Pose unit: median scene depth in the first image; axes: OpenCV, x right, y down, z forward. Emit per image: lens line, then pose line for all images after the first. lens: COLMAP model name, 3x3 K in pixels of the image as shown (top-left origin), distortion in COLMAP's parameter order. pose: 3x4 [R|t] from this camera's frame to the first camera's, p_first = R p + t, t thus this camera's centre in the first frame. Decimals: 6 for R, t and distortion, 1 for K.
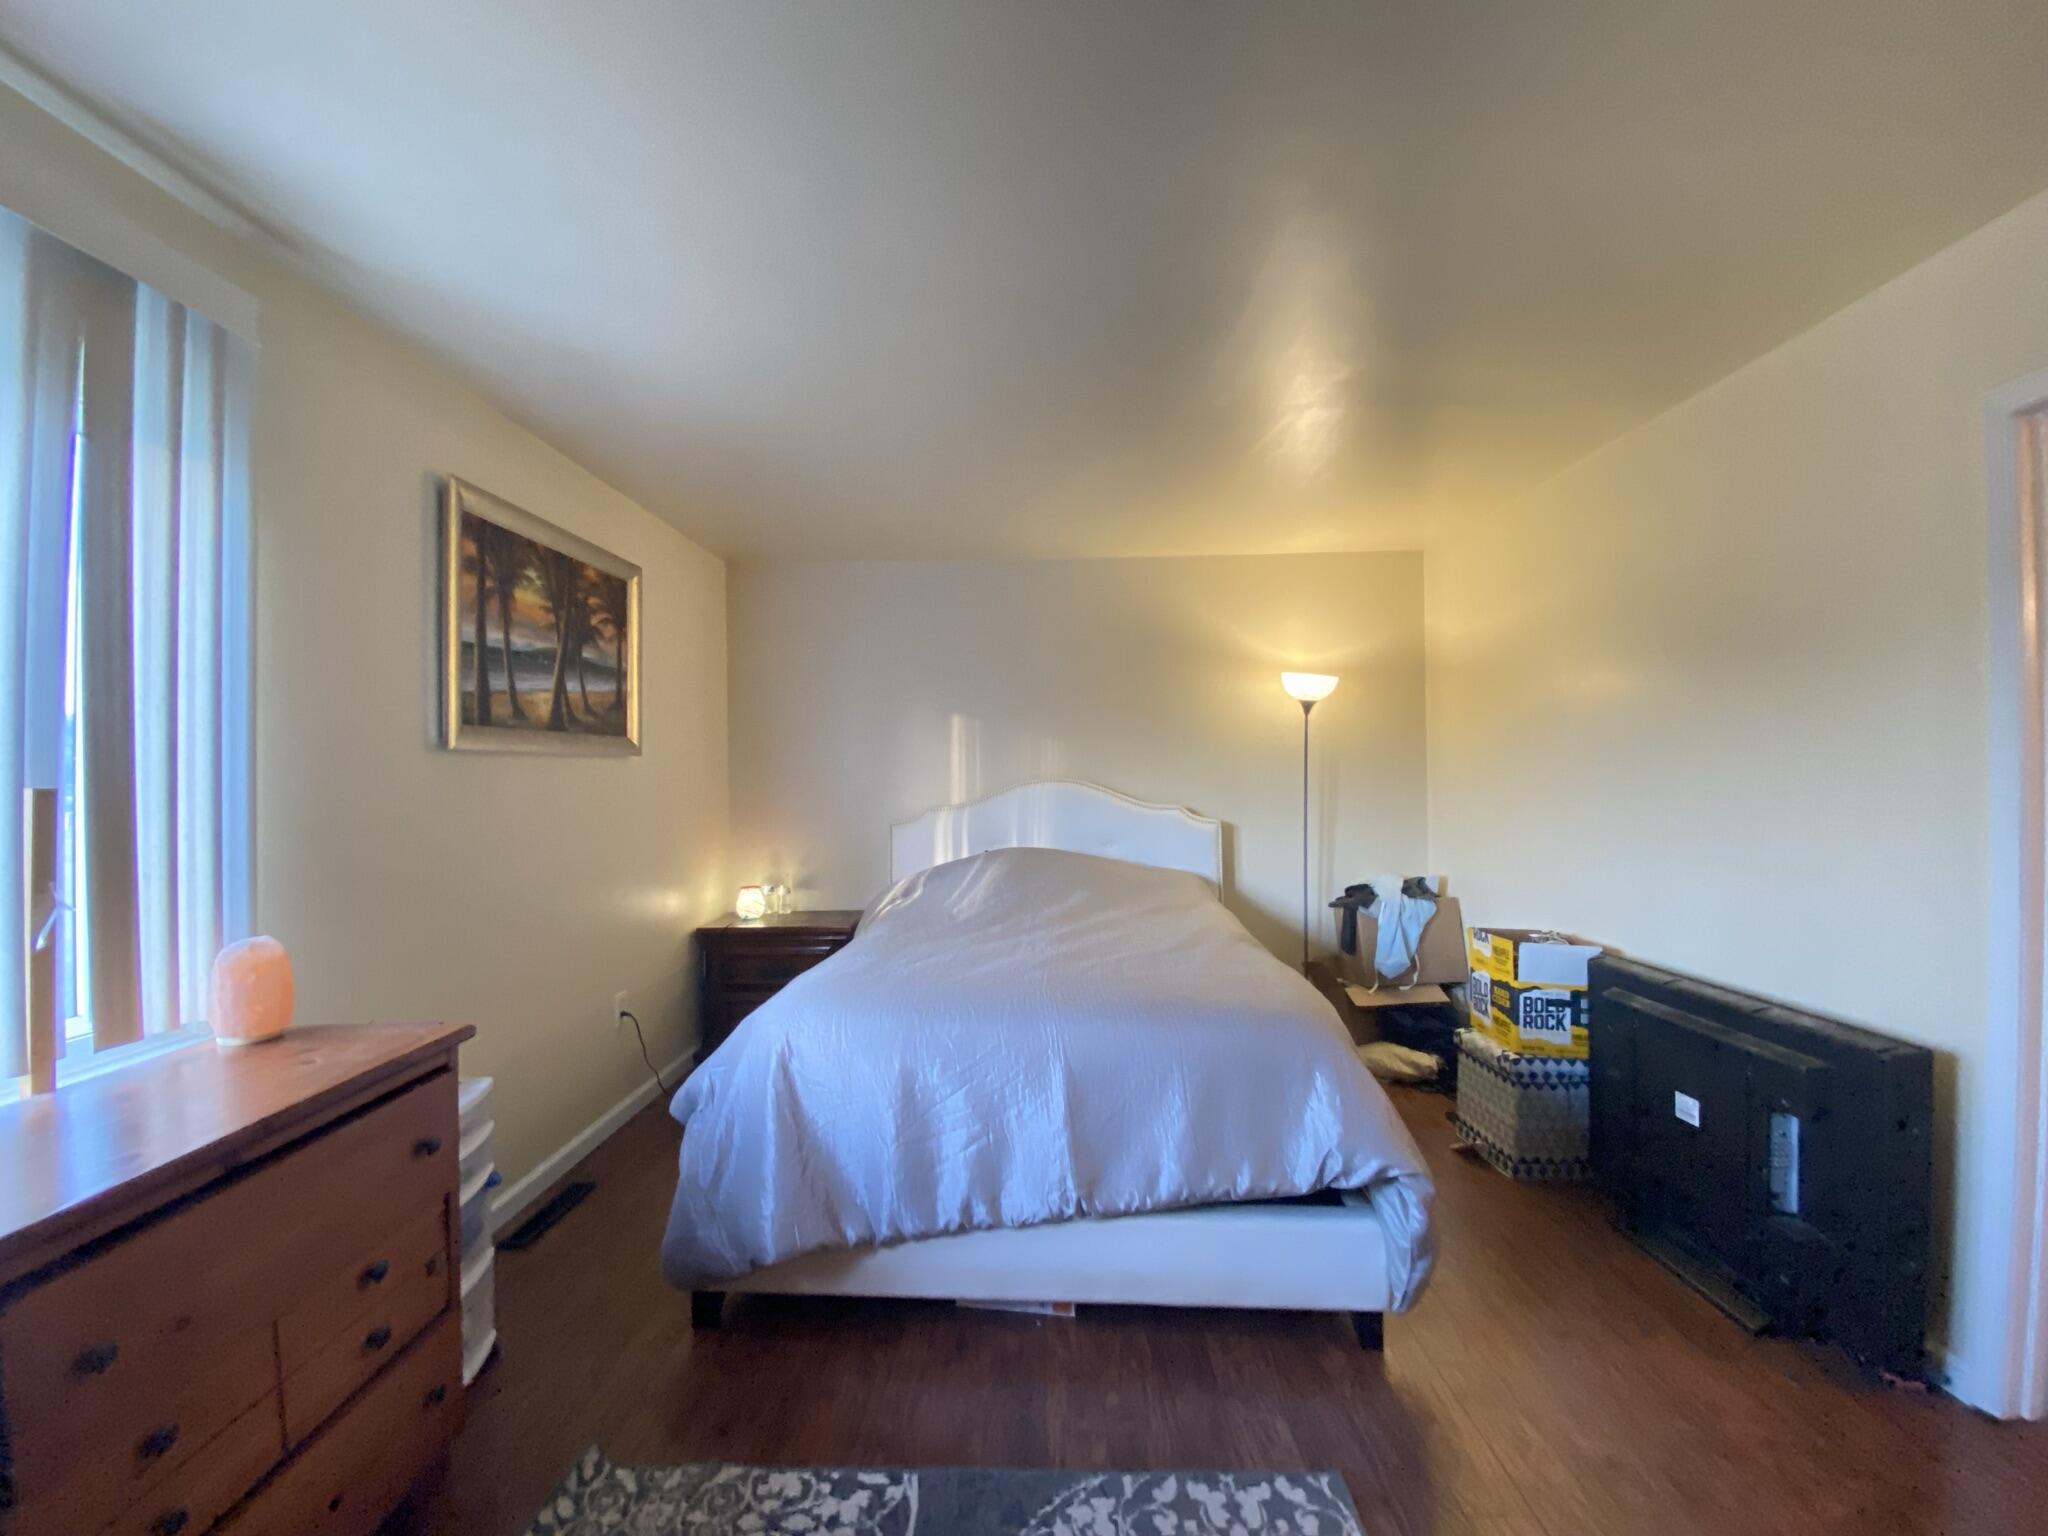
lens RADIAL K [[837.7, 0, 1030.0], [0, 837.7, 762.9], [0, 0, 1]] dist [0.022805, -0.020816]
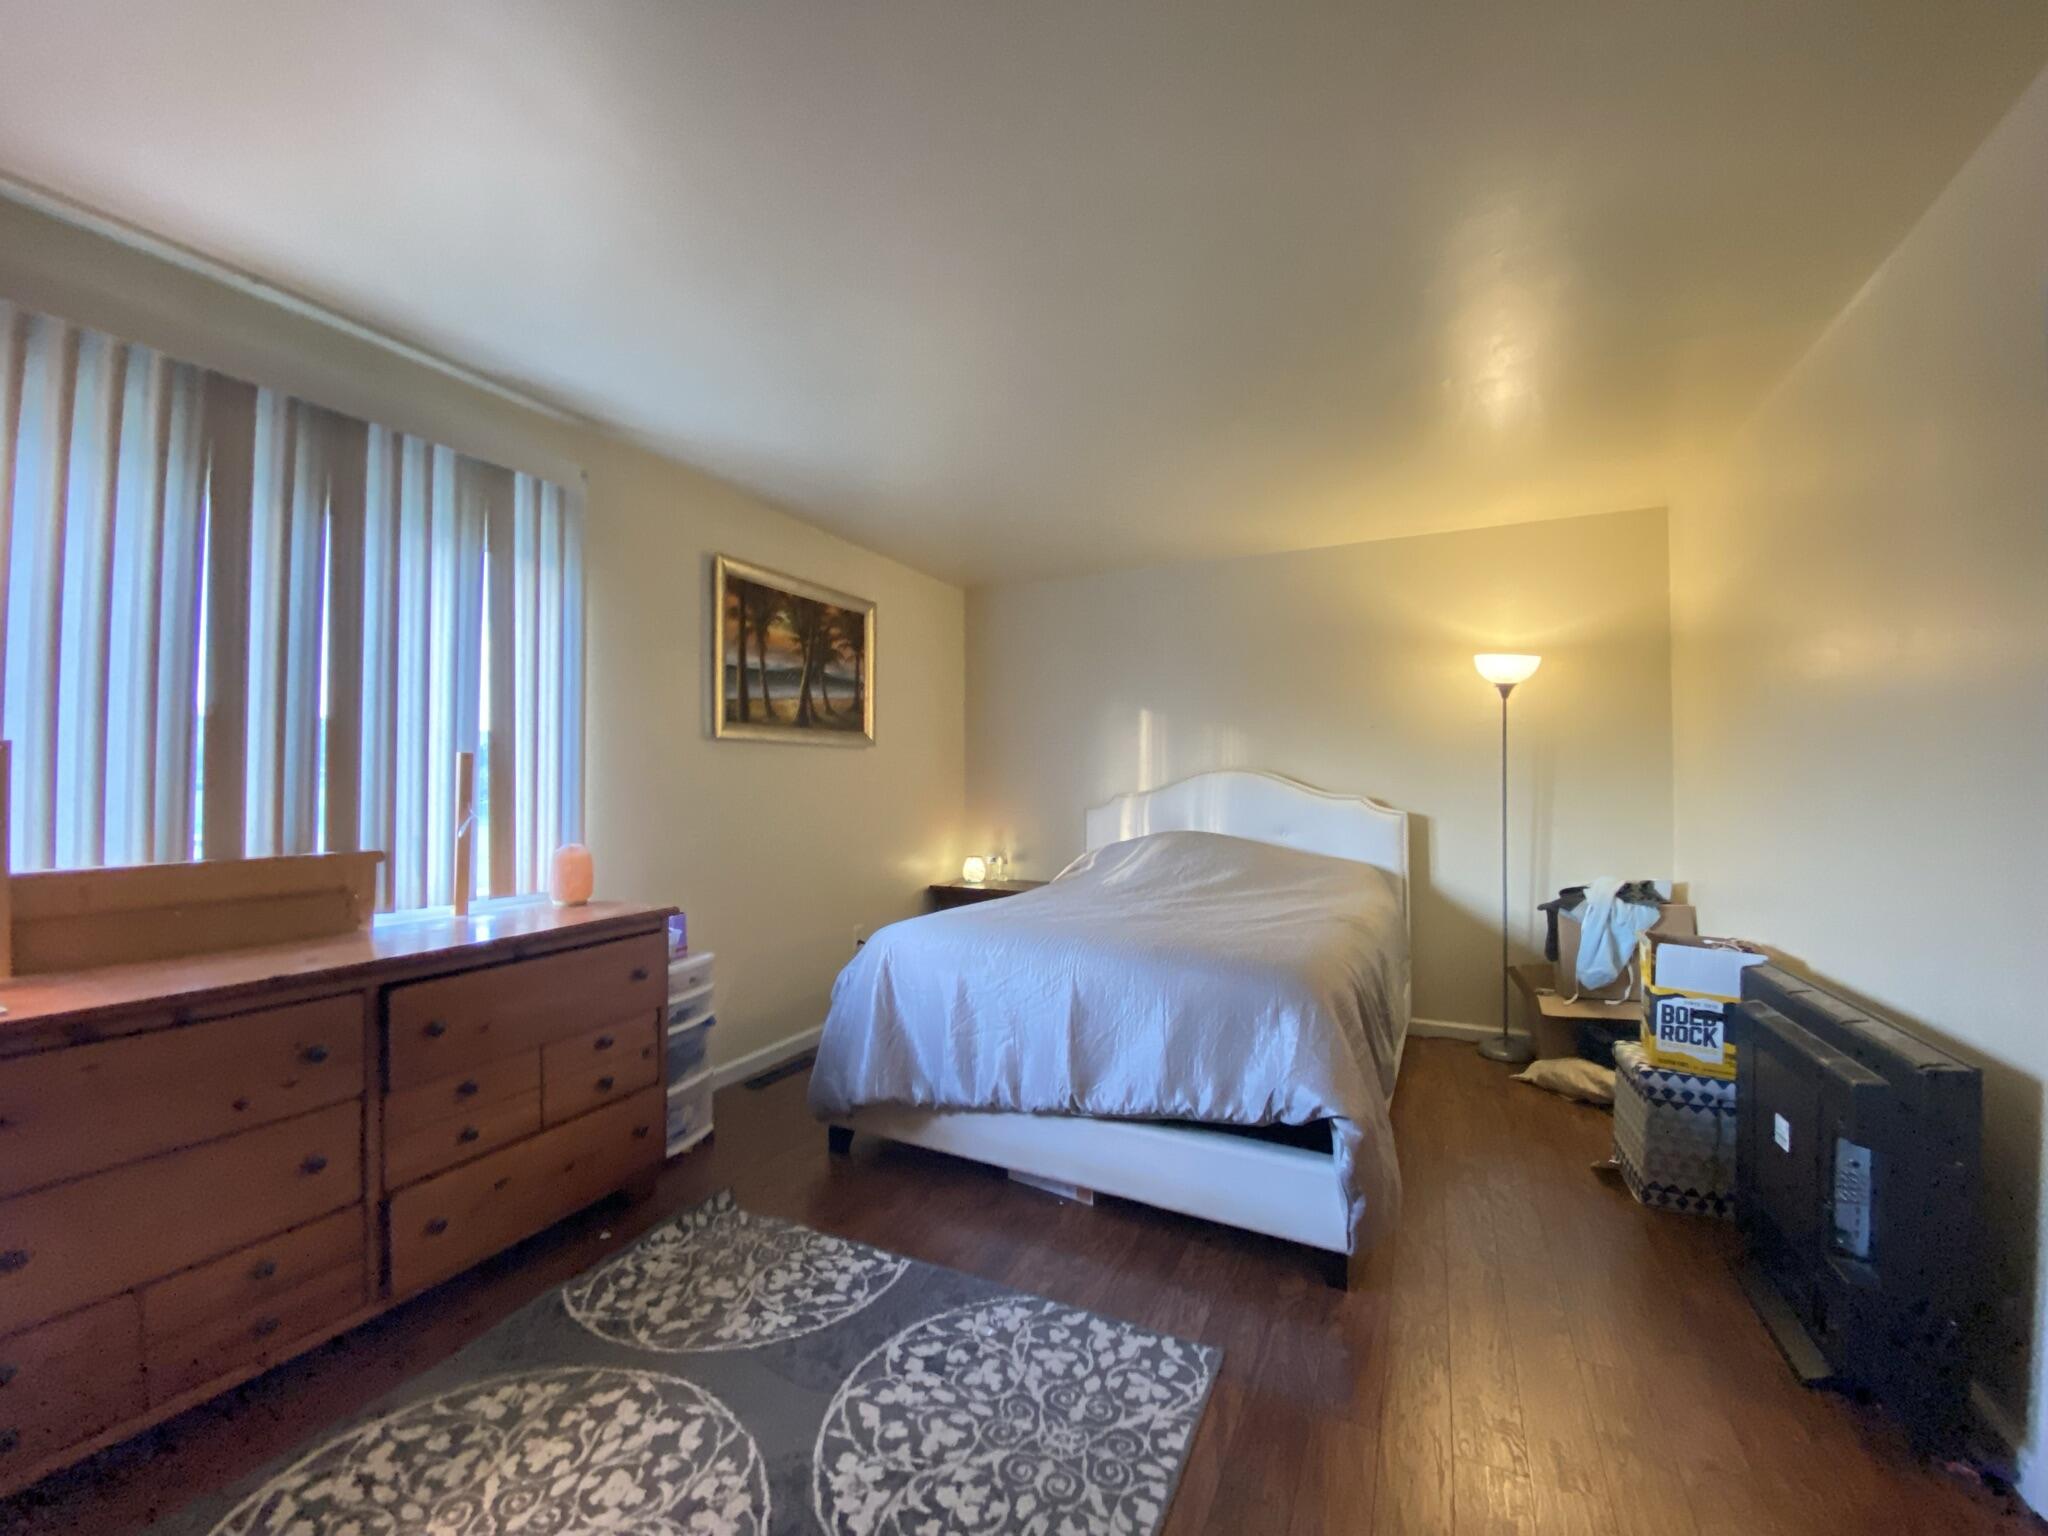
lens RADIAL K [[830.6, 0, 1026.5], [0, 830.6, 759.9], [0, 0, 1]] dist [0.027186, -0.019603]
pose [[0.910806, -0.002174, -0.412829, 0.345544], [-0.002395, 0.999941, -0.010550, 0.030358], [0.412828, 0.010598, 0.910748, -0.092021]]
